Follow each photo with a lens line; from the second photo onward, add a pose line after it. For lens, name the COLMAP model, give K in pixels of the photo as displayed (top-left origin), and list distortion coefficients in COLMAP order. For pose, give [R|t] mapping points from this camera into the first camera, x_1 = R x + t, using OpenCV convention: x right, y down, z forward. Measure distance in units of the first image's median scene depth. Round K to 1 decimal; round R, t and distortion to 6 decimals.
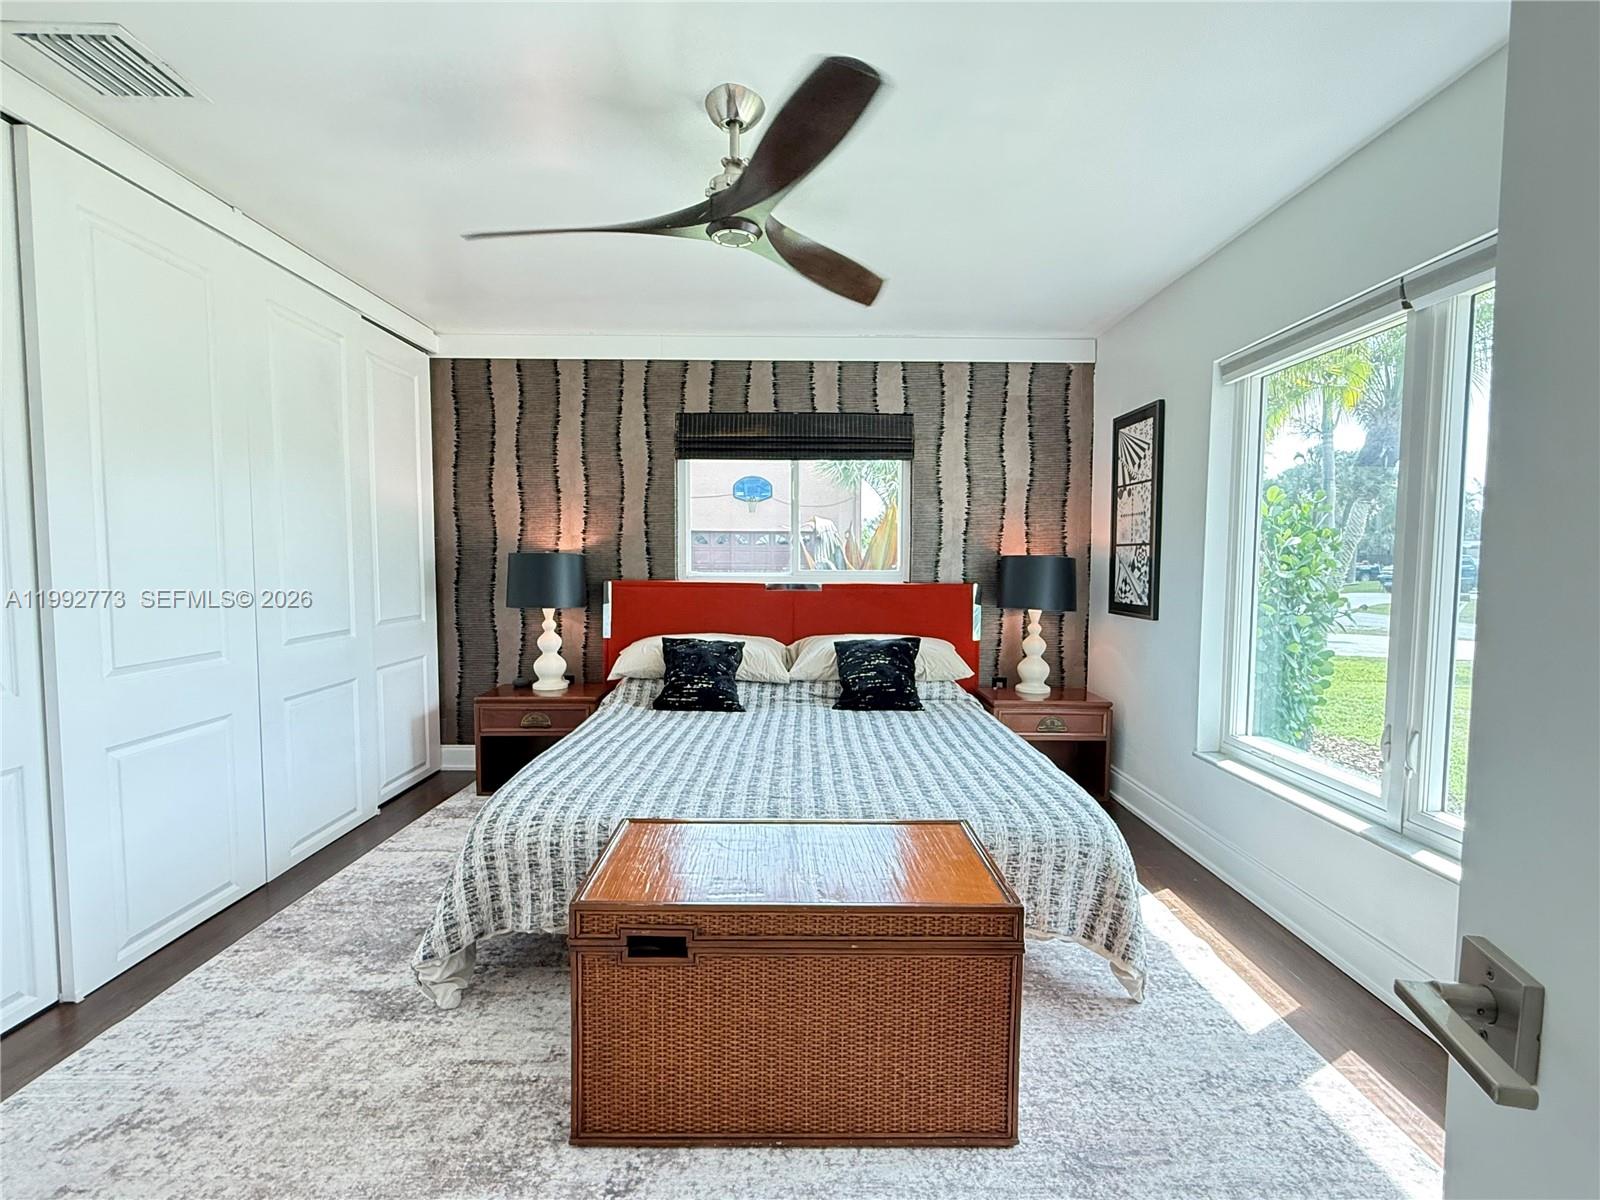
lens RADIAL K [[778.4, 0, 801.4], [0, 778.4, 604.6], [0, 0, 1]] dist [0.002328, -0.000517]
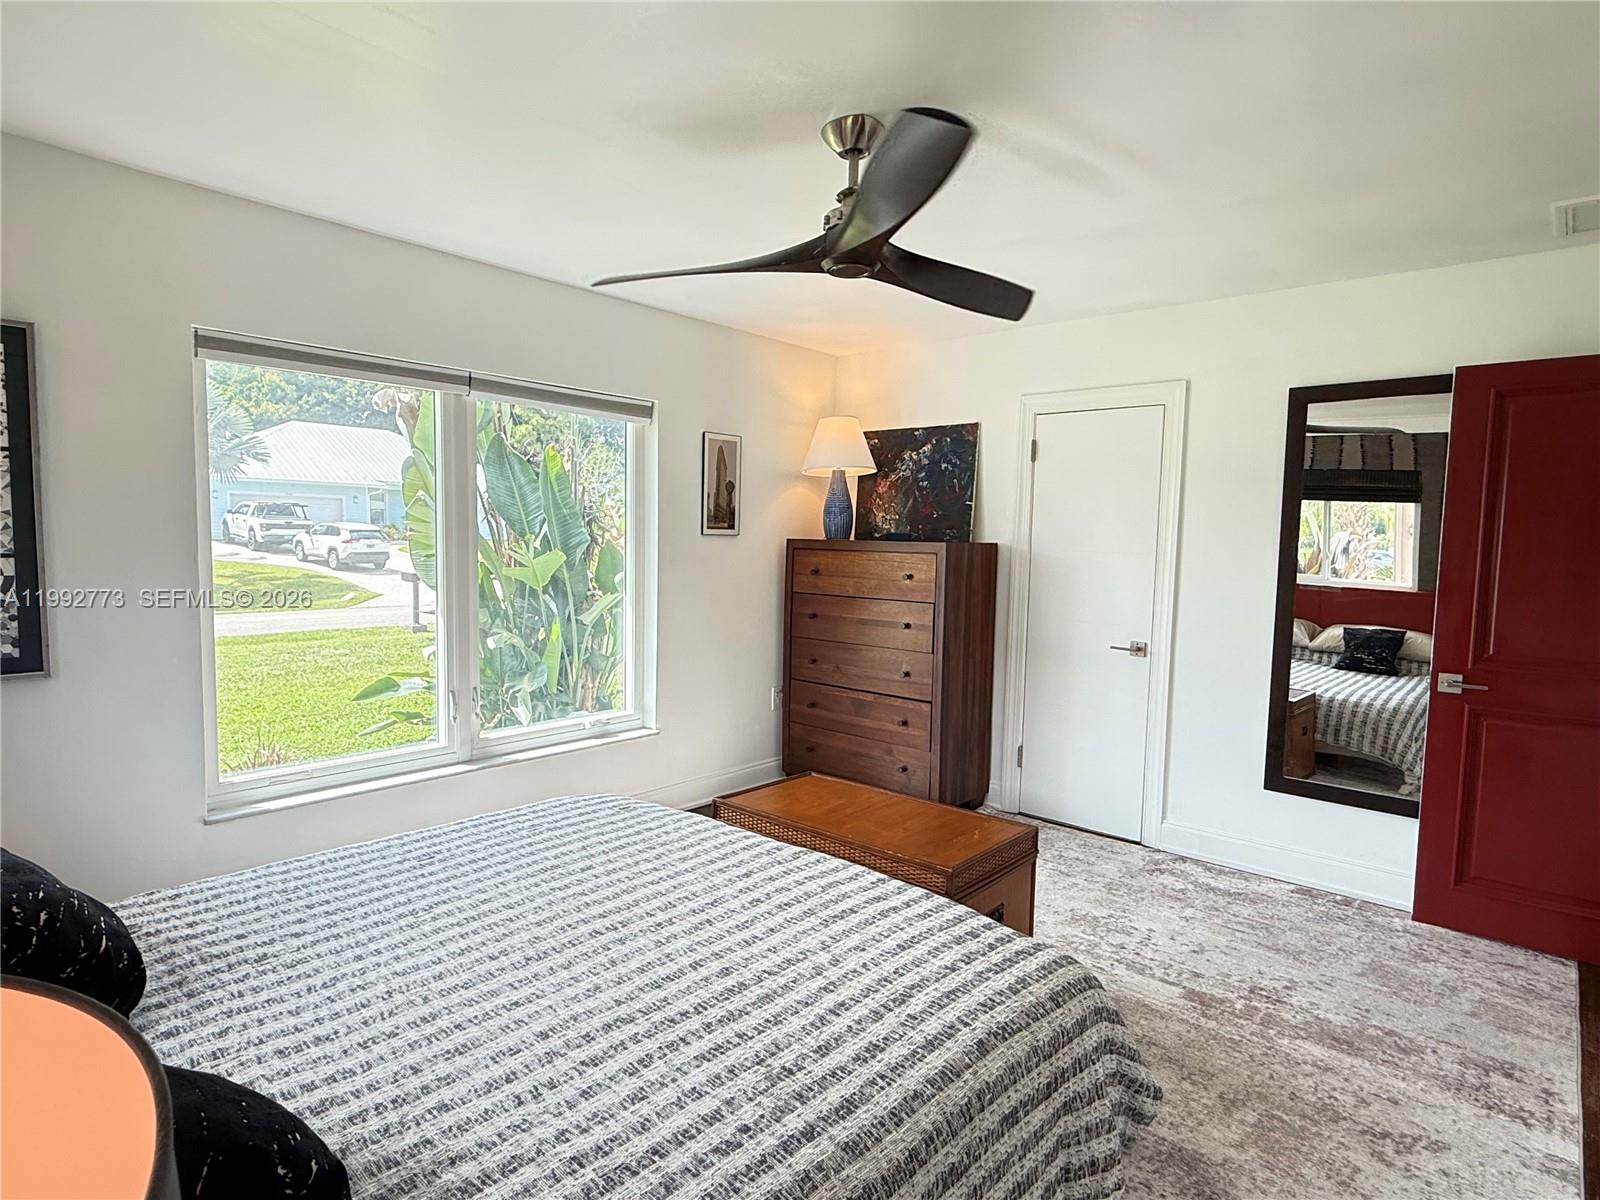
lens RADIAL K [[880.9, 0, 798.5], [0, 880.9, 601.9], [0, 0, 1]] dist [0.001370, -0.000129]
pose [[-0.744424, -0.074387, 0.663551, -0.379562], [0.013516, 0.991893, 0.126358, -0.099437], [-0.667571, 0.103032, -0.737383, 0.907940]]
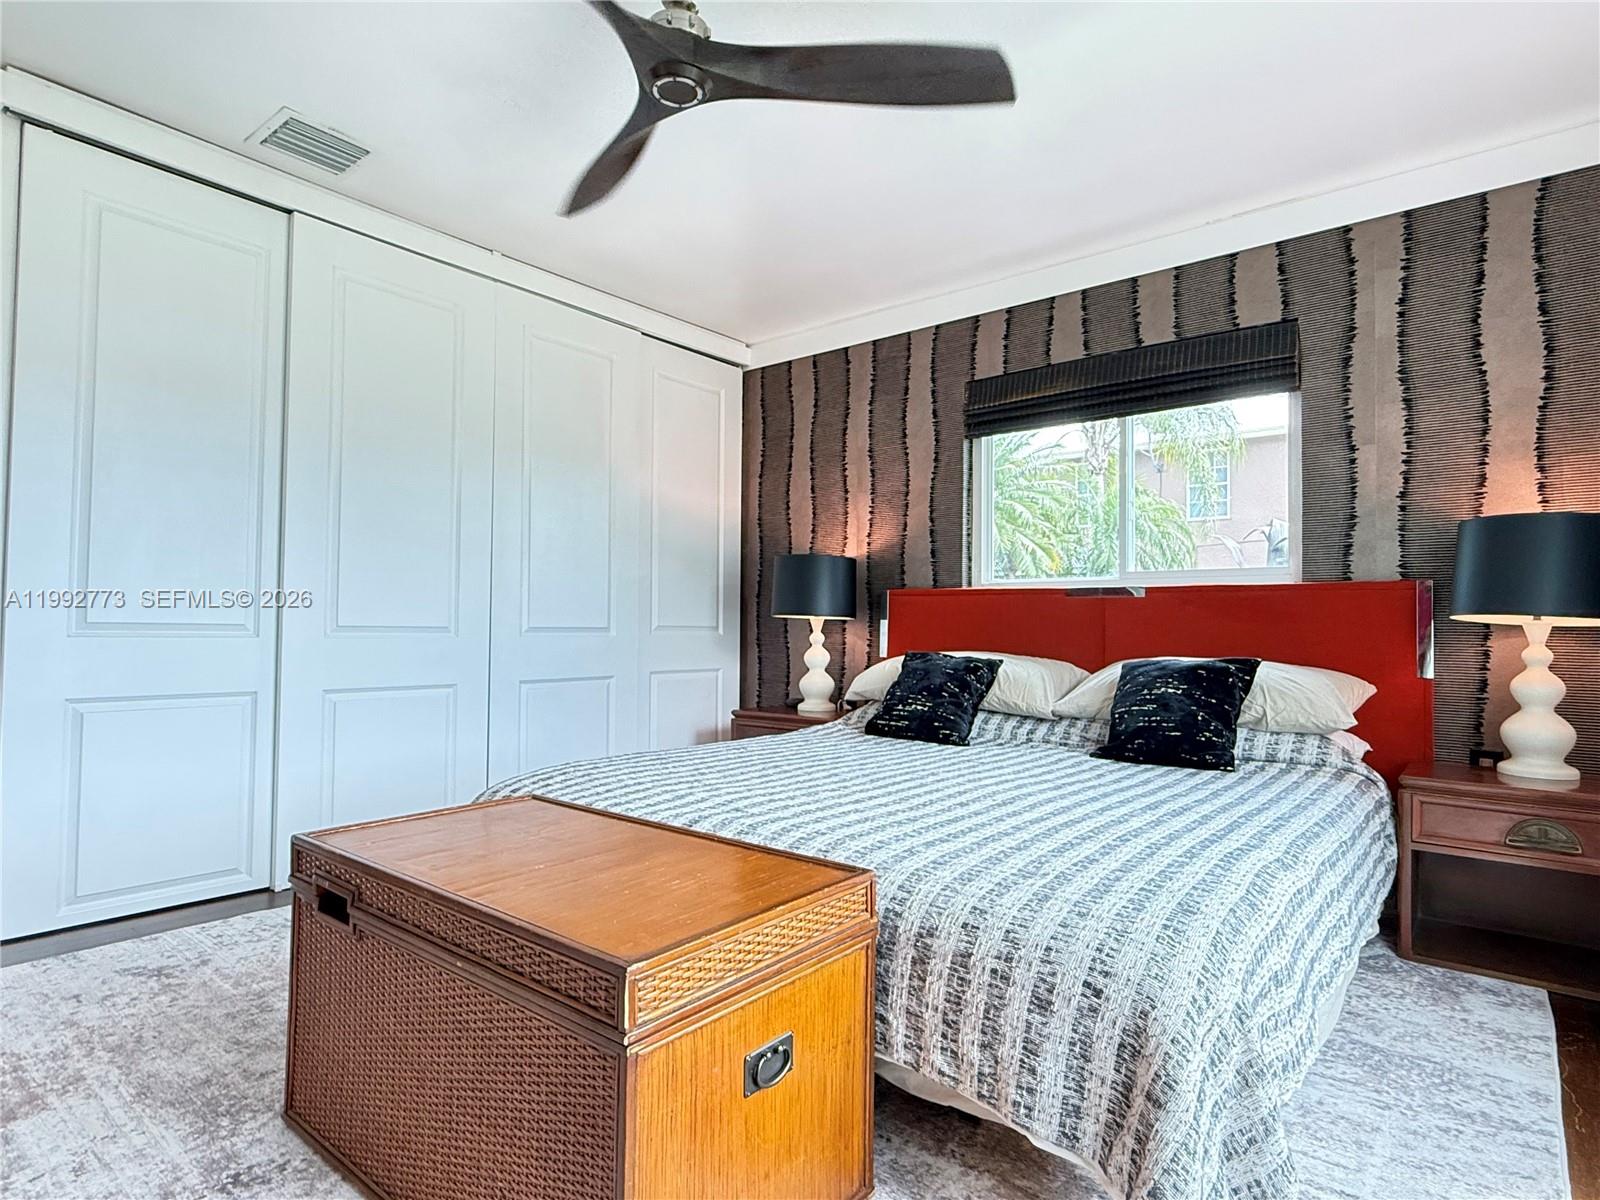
lens RADIAL K [[880.9, 0, 797.5], [0, 880.9, 601.4], [0, 0, 1]] dist [0.001370, -0.000129]
pose [[0.764062, -0.017119, -0.644916, 0.294481], [-0.044831, 0.995823, -0.079547, 0.062456], [0.643584, 0.089691, 0.760102, 0.211196]]
